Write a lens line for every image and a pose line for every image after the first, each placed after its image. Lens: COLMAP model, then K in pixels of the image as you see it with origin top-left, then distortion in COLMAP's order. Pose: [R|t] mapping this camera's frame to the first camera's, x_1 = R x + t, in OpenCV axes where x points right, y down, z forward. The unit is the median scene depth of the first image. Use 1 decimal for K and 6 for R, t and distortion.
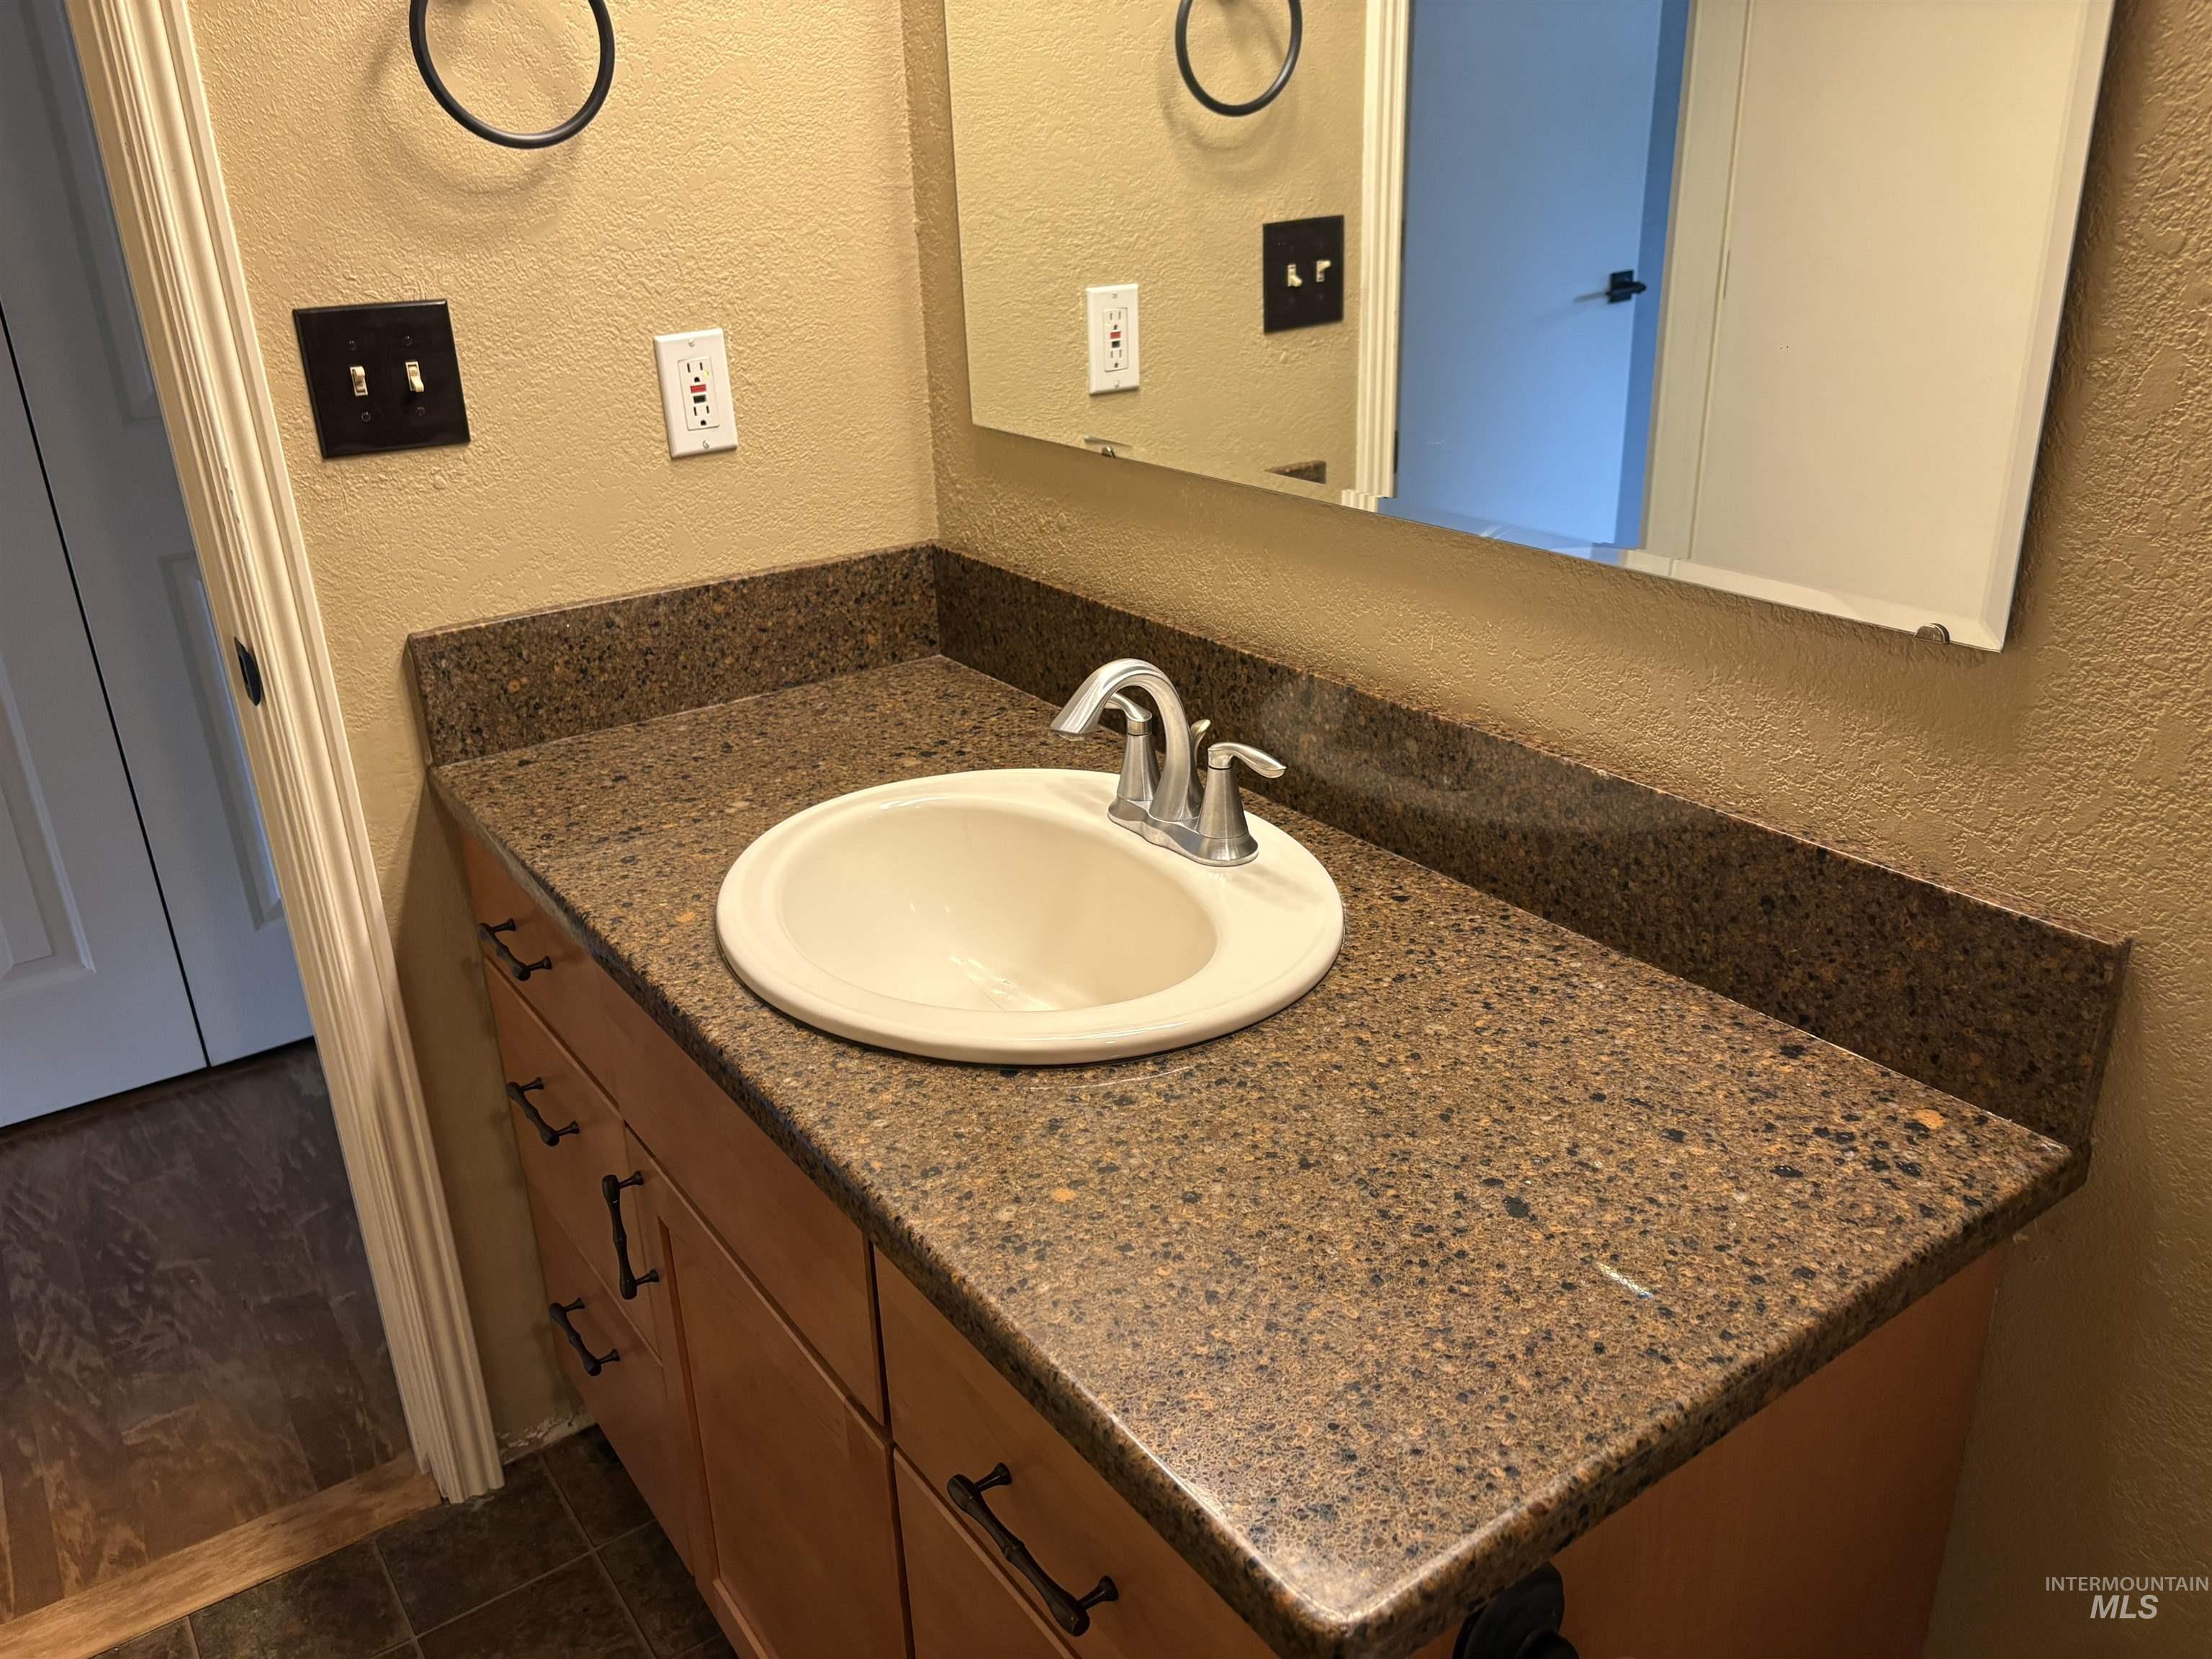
lens RADIAL K [[1674.1, 0, 1106.1], [0, 1674.1, 827.3], [0, 0, 1]] dist [0.039102, -0.021674]
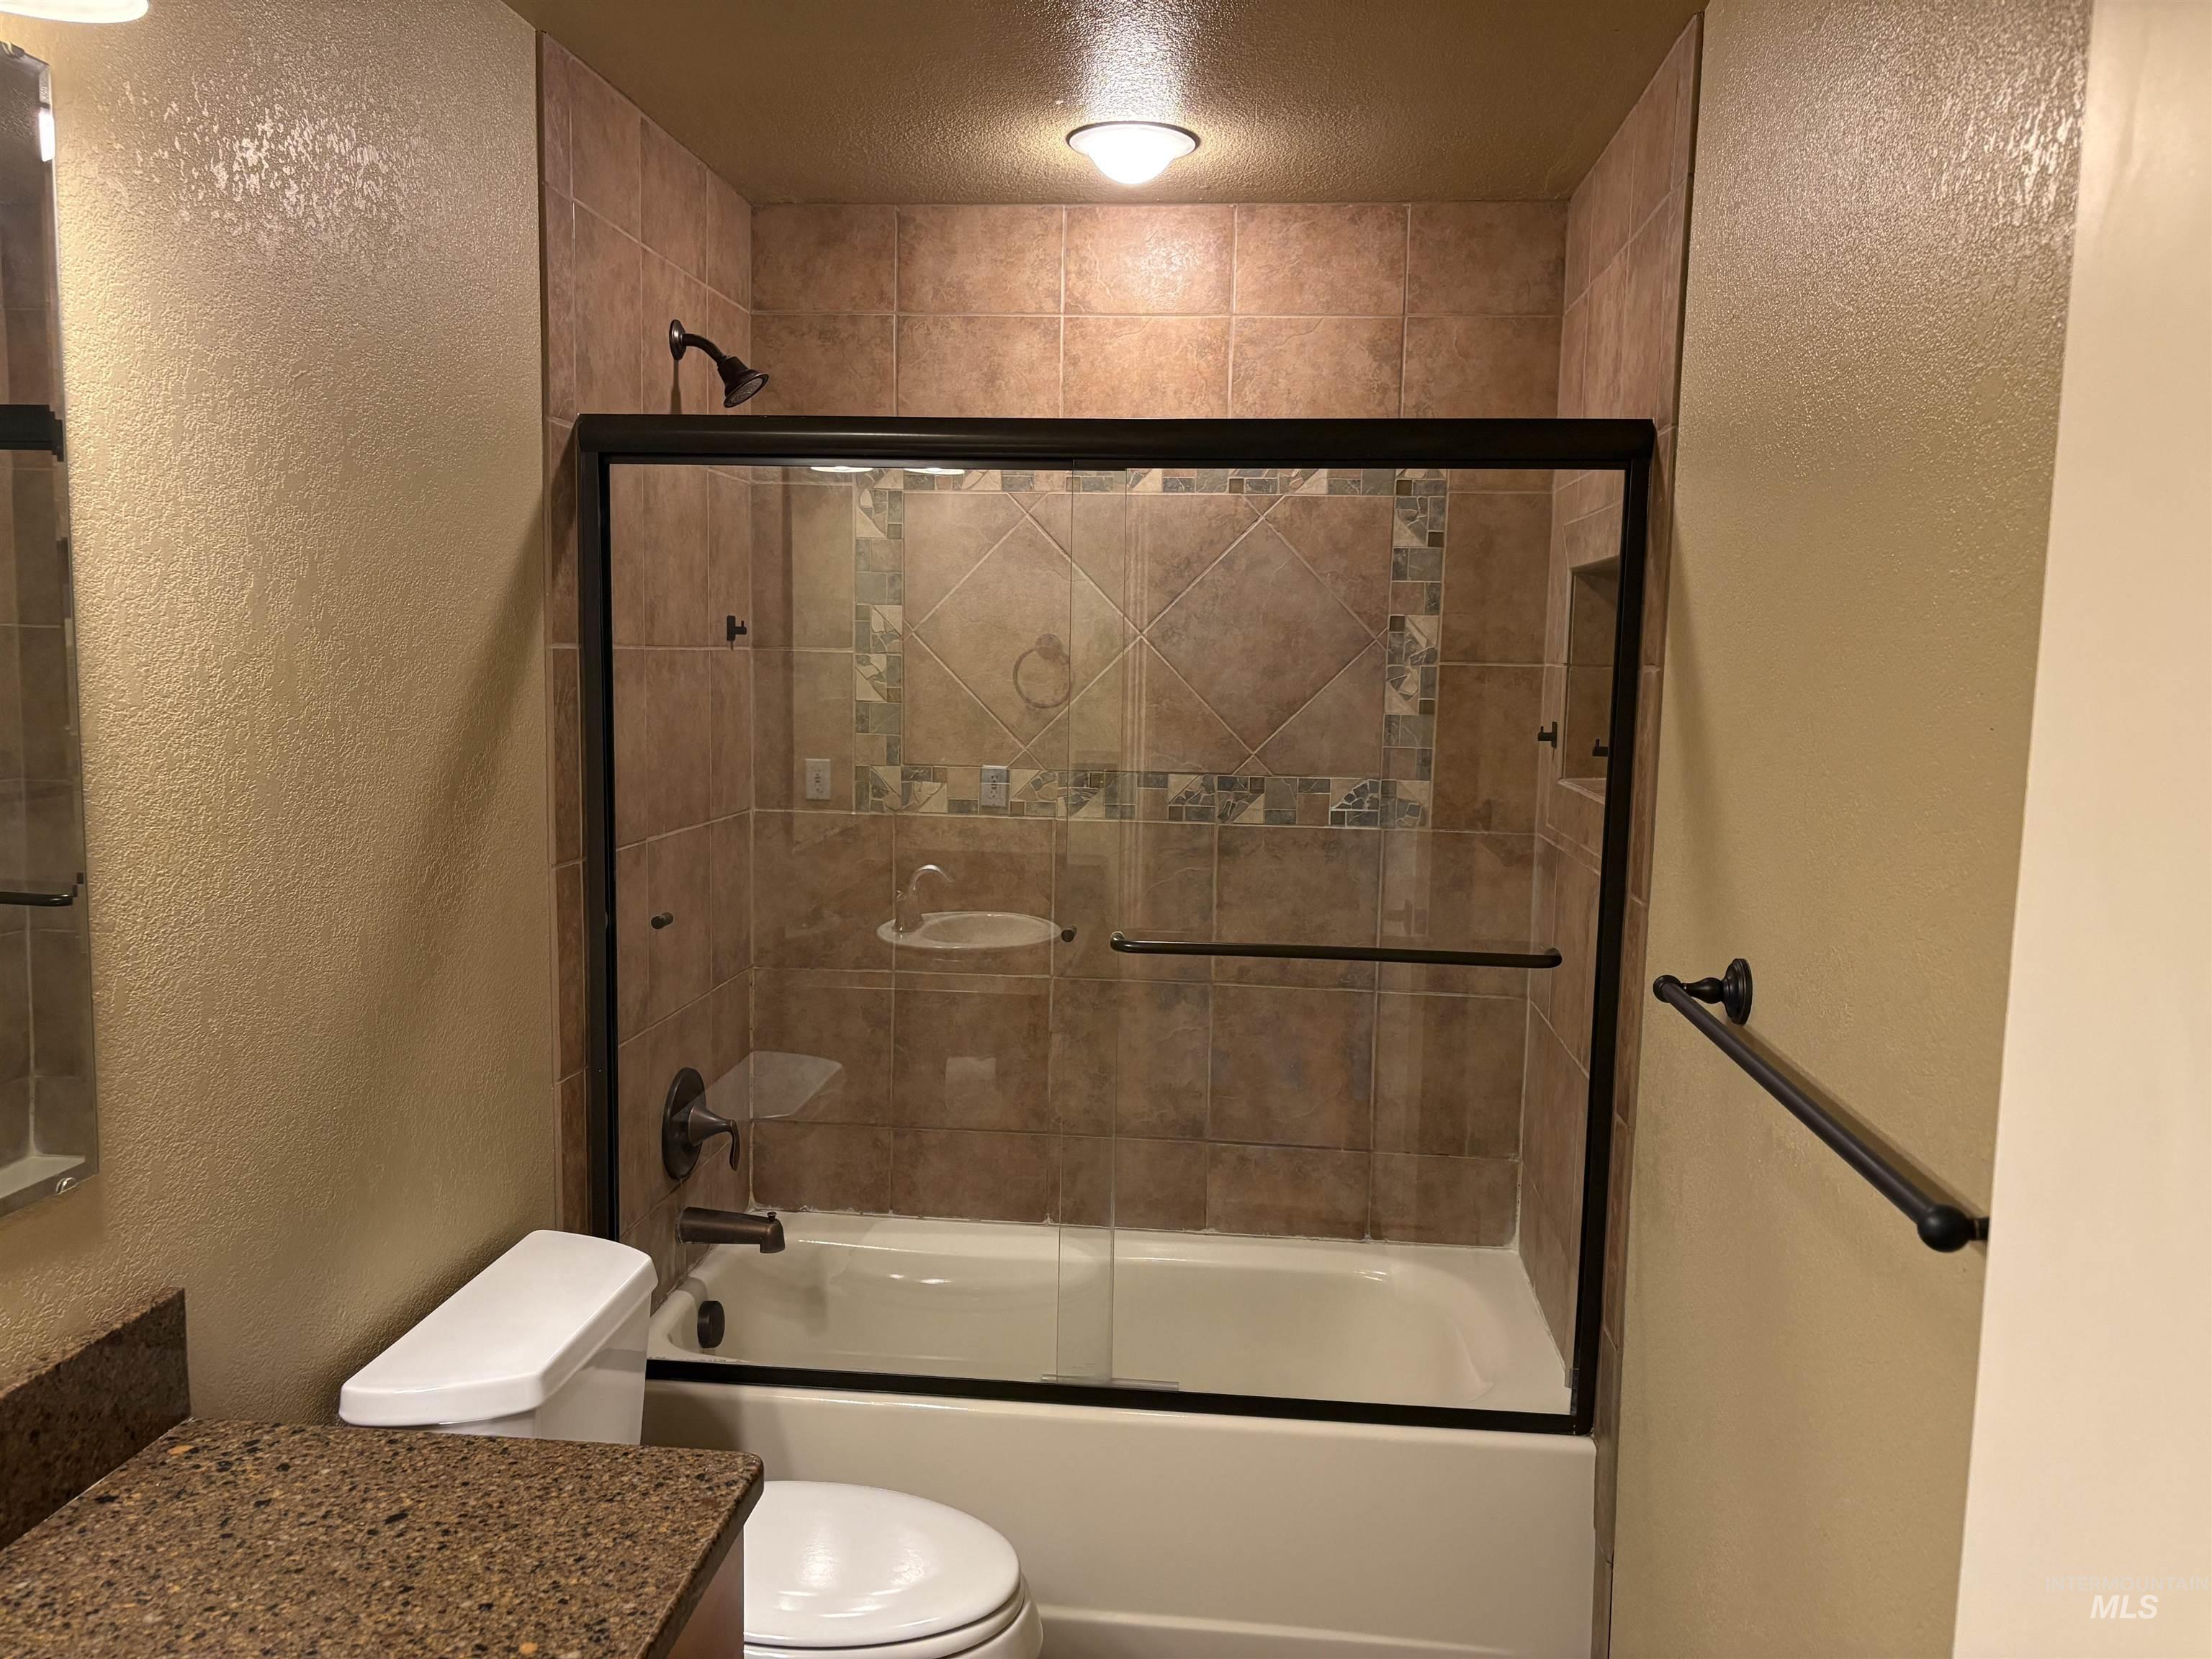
lens RADIAL K [[1674.1, 0, 1105.1], [0, 1674.1, 828.1], [0, 0, 1]] dist [0.039102, -0.021674]
pose [[-0.753894, -0.057030, 0.654517, -1.150148], [0.254814, 0.892864, 0.371300, -0.704227], [-0.605570, 0.446701, -0.658593, 1.249266]]
